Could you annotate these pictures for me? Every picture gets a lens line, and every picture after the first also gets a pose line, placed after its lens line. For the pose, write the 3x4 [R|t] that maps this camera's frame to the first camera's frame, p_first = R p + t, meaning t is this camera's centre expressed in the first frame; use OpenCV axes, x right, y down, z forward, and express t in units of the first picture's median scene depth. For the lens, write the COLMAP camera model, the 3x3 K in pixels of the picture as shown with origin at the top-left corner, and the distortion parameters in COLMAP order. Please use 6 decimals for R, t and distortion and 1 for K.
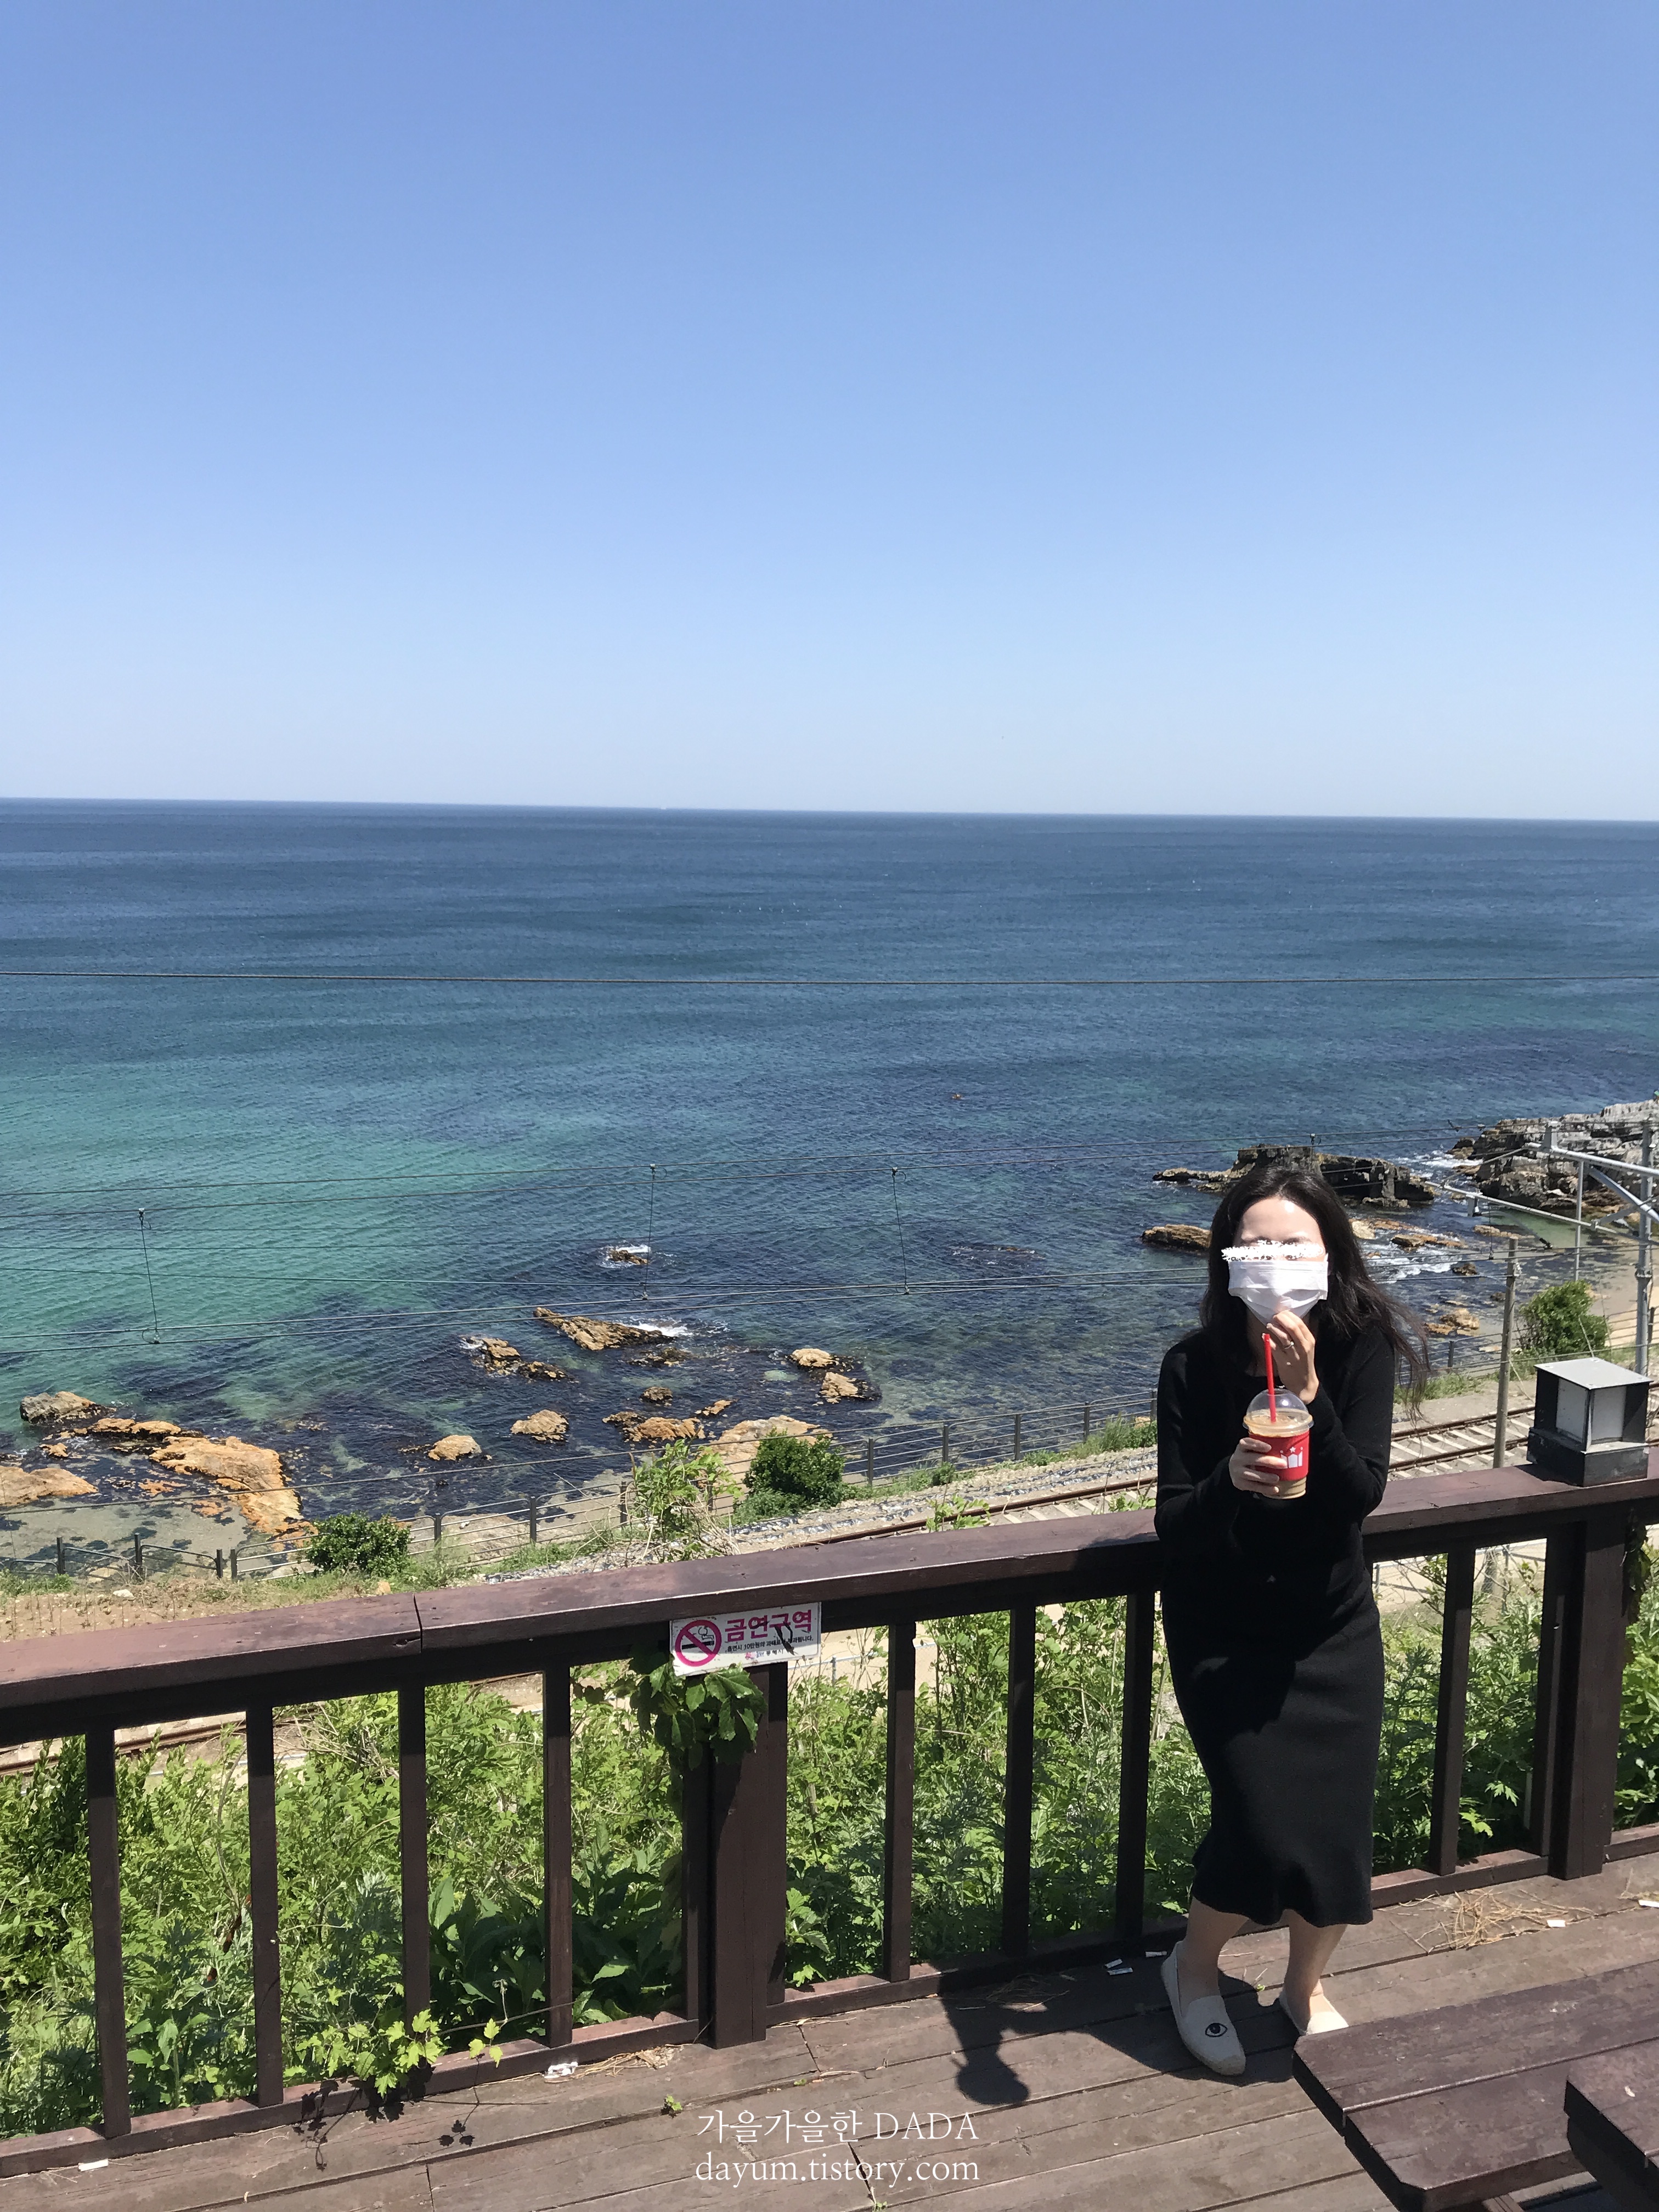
lens RADIAL K [[1852.8, 0, 839.4], [0, 1852.8, 1075.8], [0, 0, 1]] dist [0.037209, -0.058372]
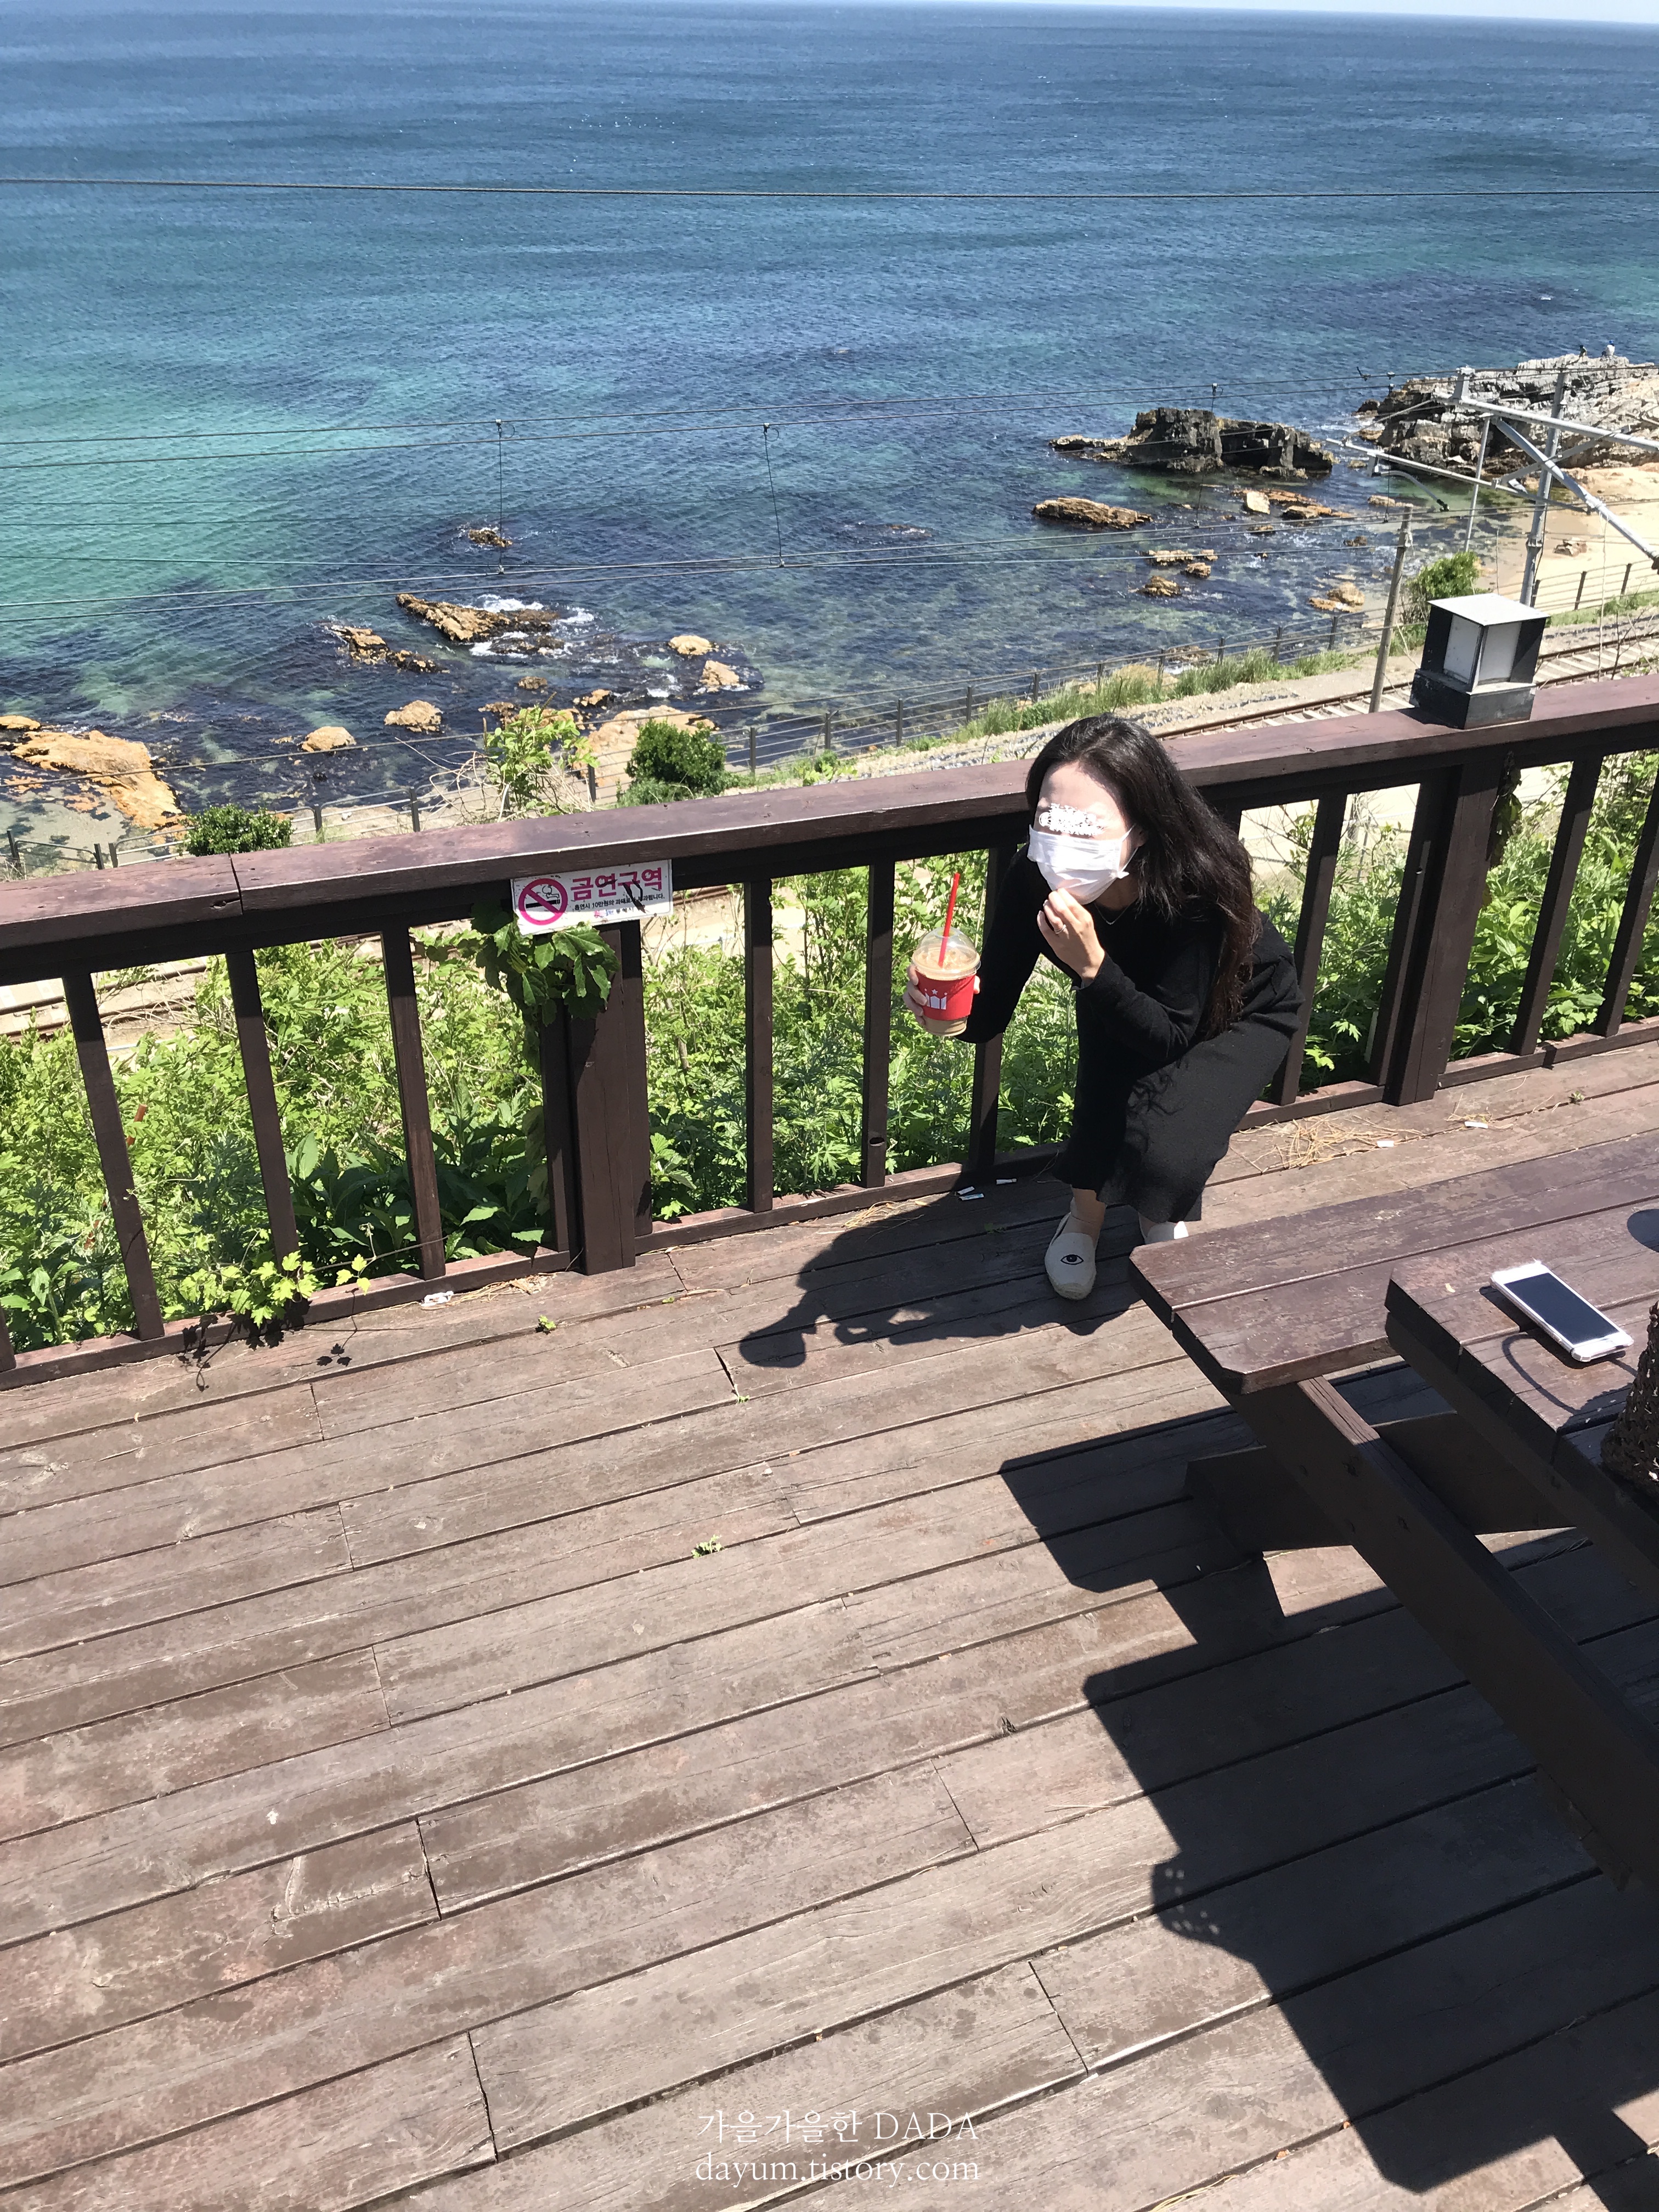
lens RADIAL K [[1846.9, 0, 851.0], [0, 1846.9, 1110.1], [0, 0, 1]] dist [0.075492, -0.223400]
pose [[0.997618, -0.026396, 0.063729, 0.016033], [-0.000269, 0.922390, 0.386259, 0.030444], [-0.068979, -0.385356, 0.920186, 0.060084]]
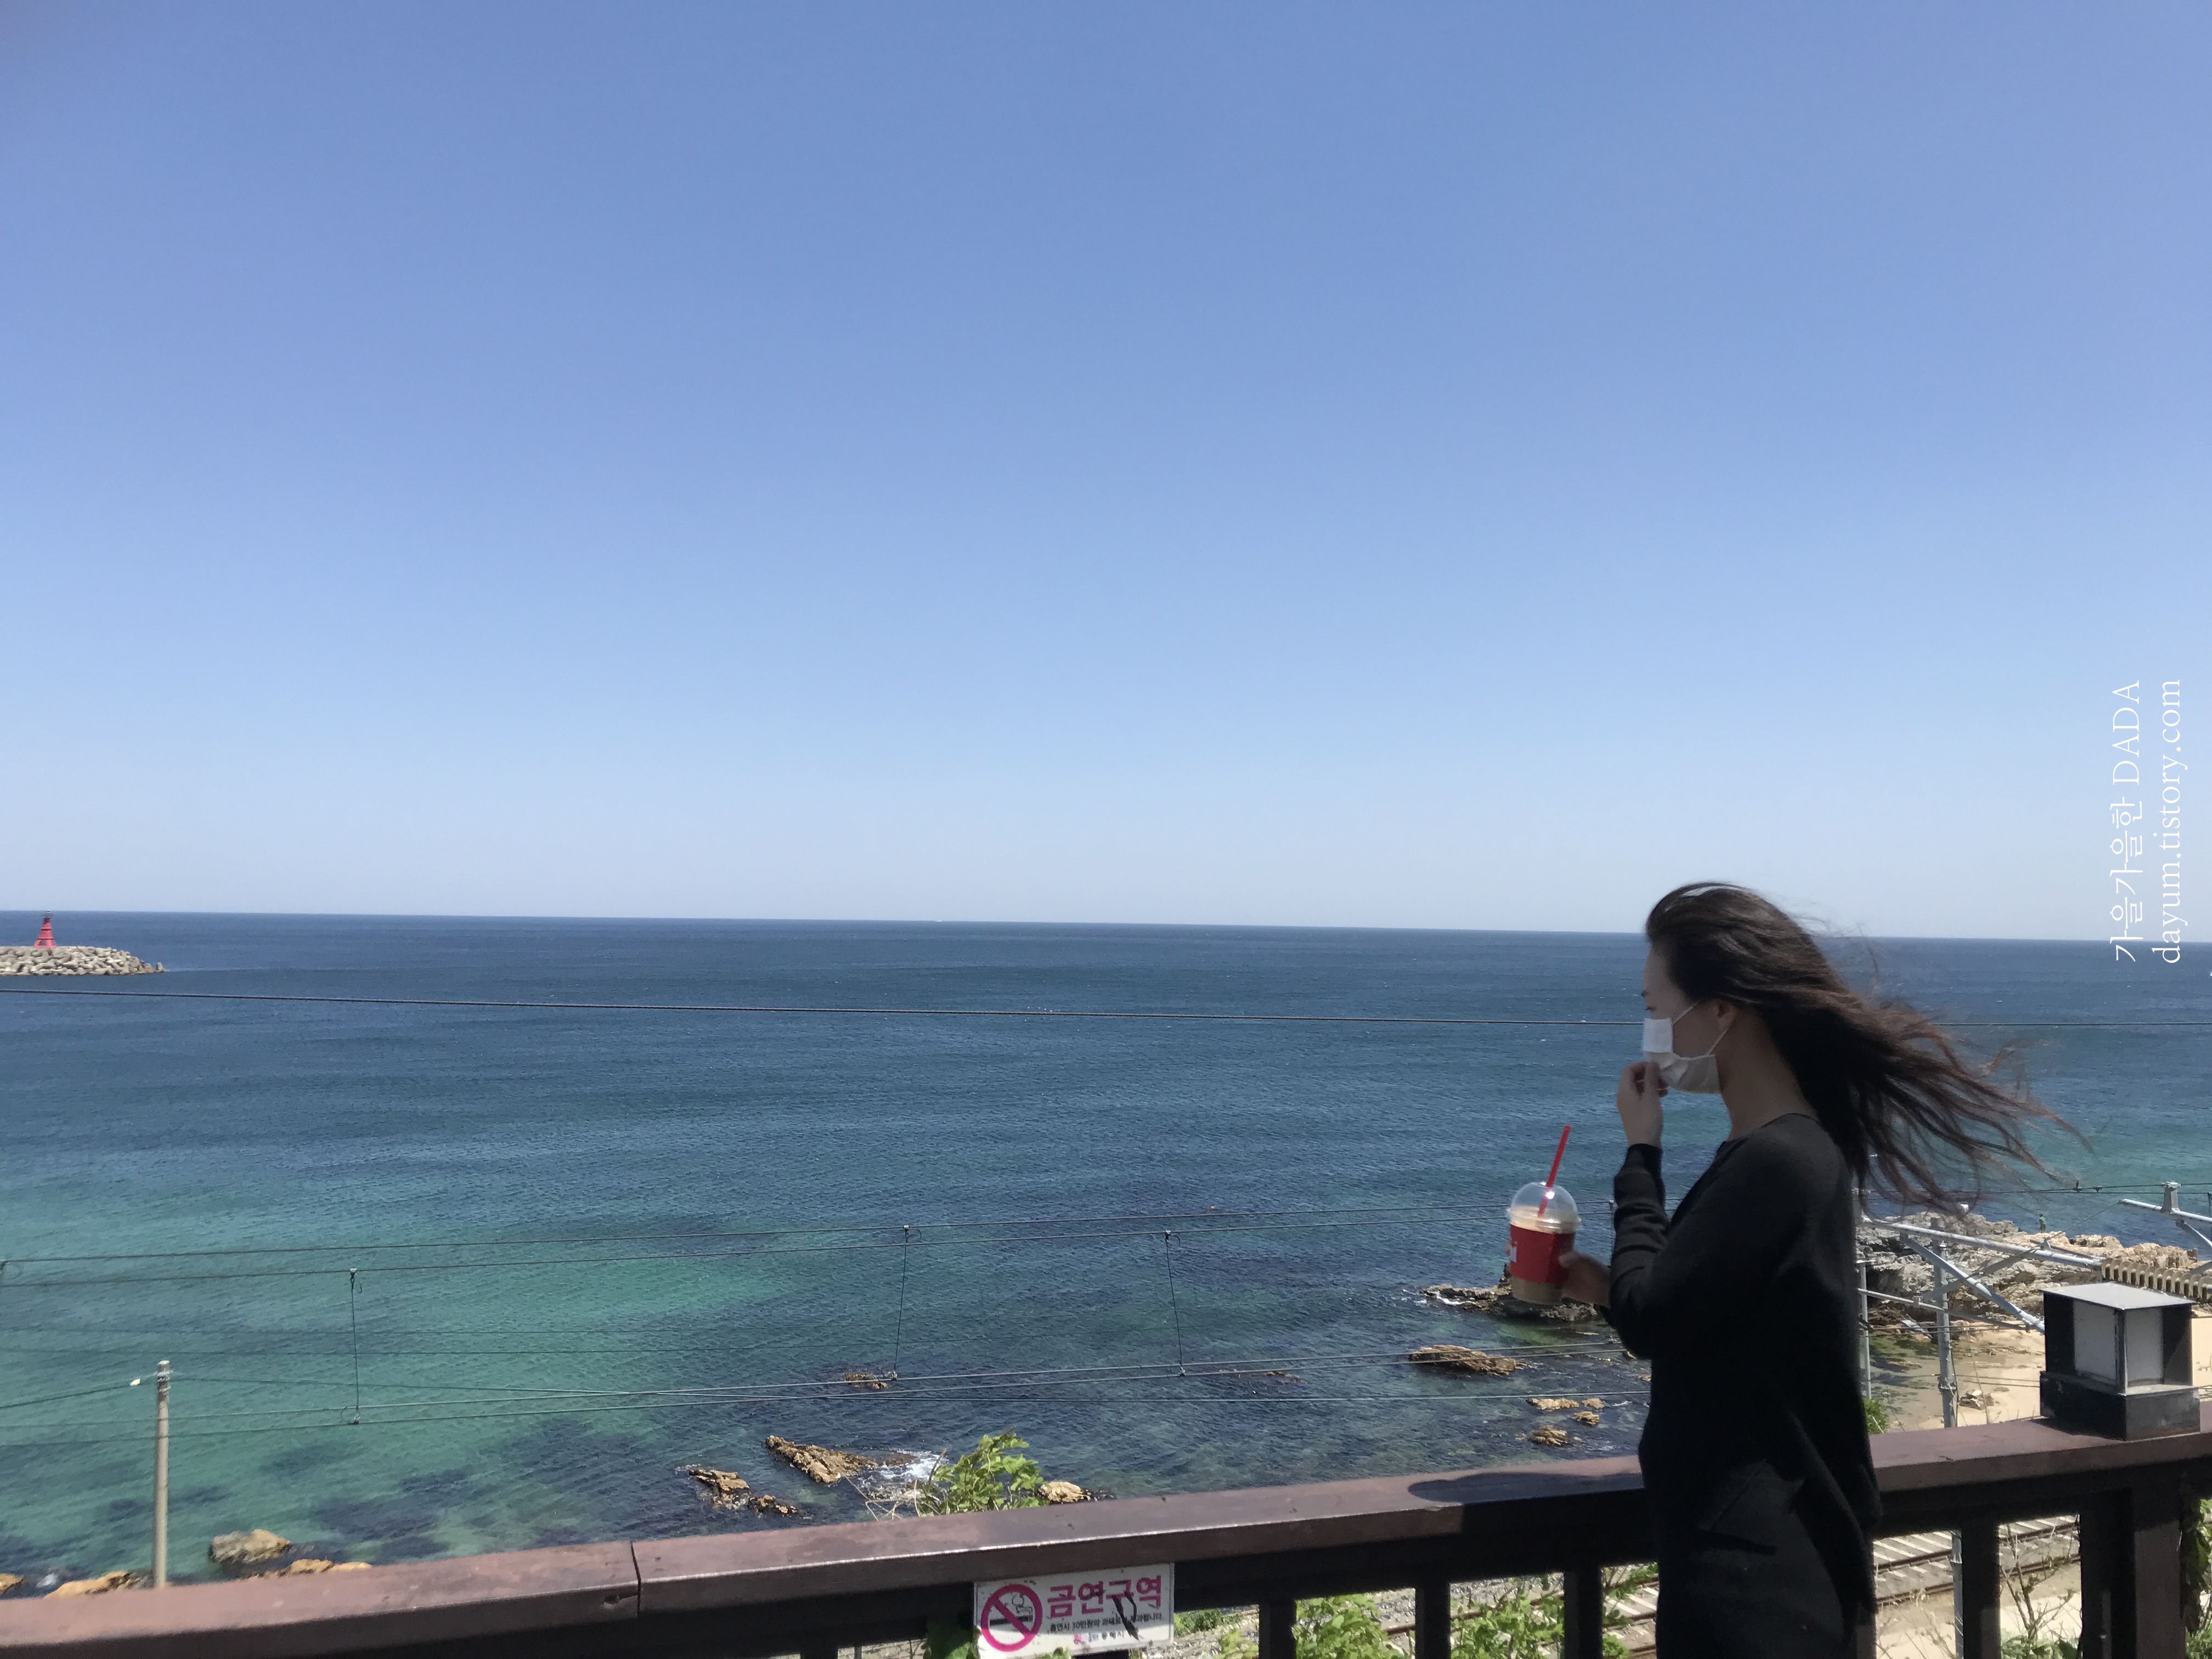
lens RADIAL K [[1870.0, 0, 1106.0], [0, 1870.0, 829.5], [0, 0, 1]] dist [0.012735, 0.004540]
pose [[0.999956, 0.000125, 0.009352, -0.038645], [0.001662, 0.981618, -0.190846, 0.119054], [-0.009204, 0.190854, 0.981575, 0.175396]]
